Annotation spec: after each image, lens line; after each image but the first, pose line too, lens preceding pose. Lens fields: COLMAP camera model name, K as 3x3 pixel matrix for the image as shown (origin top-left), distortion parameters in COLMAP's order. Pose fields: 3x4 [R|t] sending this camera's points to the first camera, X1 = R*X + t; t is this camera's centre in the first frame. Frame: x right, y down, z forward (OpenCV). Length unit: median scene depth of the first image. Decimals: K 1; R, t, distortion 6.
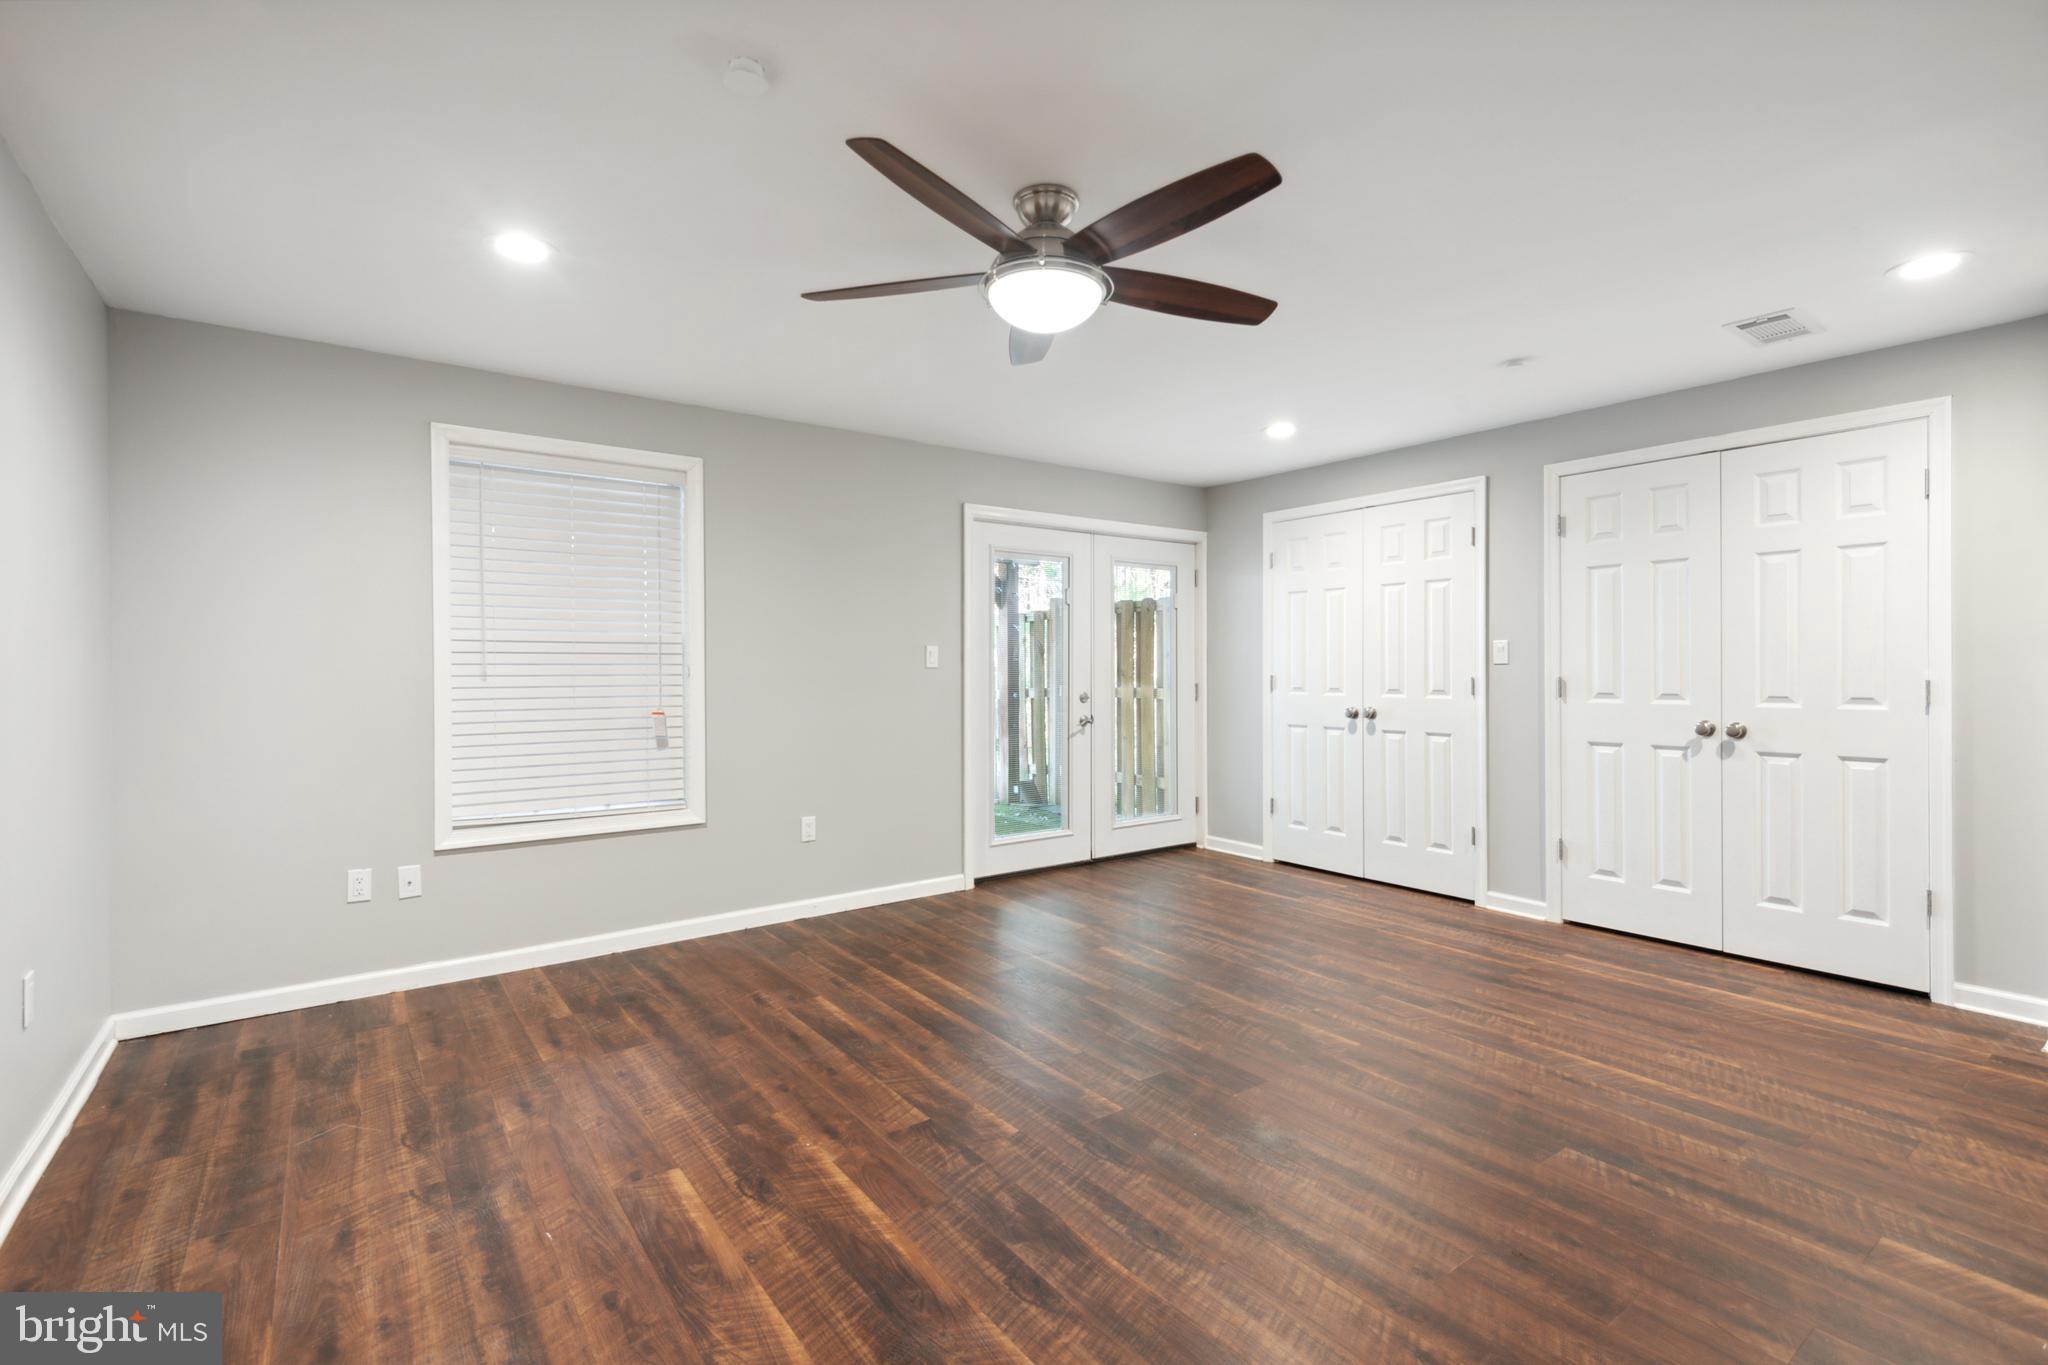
lens RADIAL K [[935.1, 0, 1027.4], [0, 935.1, 684.1], [0, 0, 1]] dist [0.038480, -0.017909]
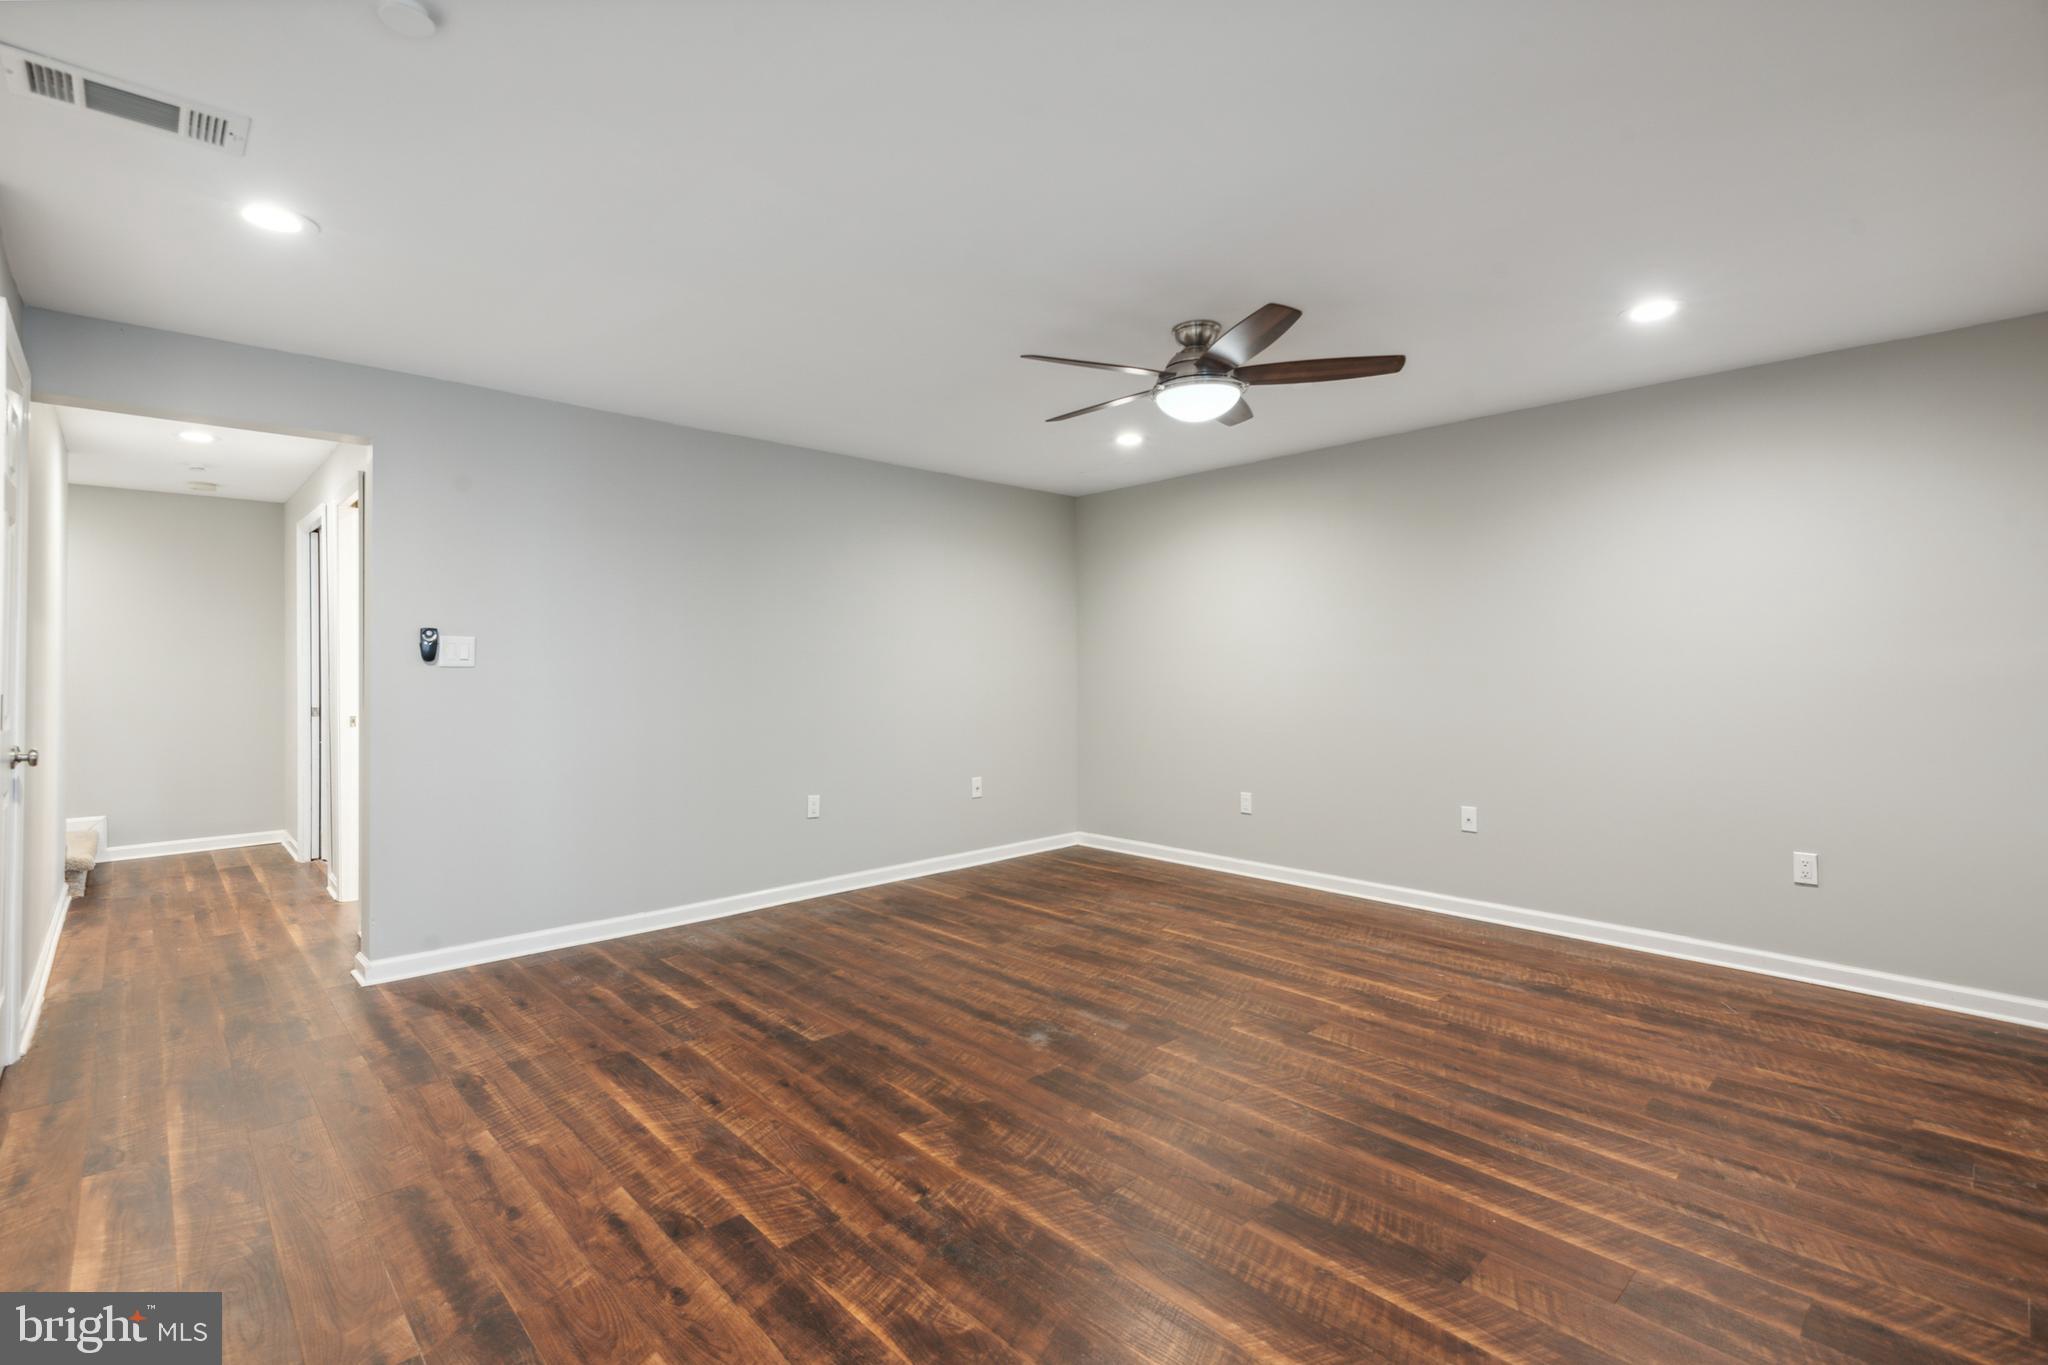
lens RADIAL K [[935.1, 0, 1027.4], [0, 935.1, 684.1], [0, 0, 1]] dist [0.038480, -0.017909]
pose [[-0.993028, 0.008051, -0.117601, 0.361949], [0.003357, 0.999192, 0.040057, -0.041365], [0.117828, 0.039383, -0.992253, 1.946975]]
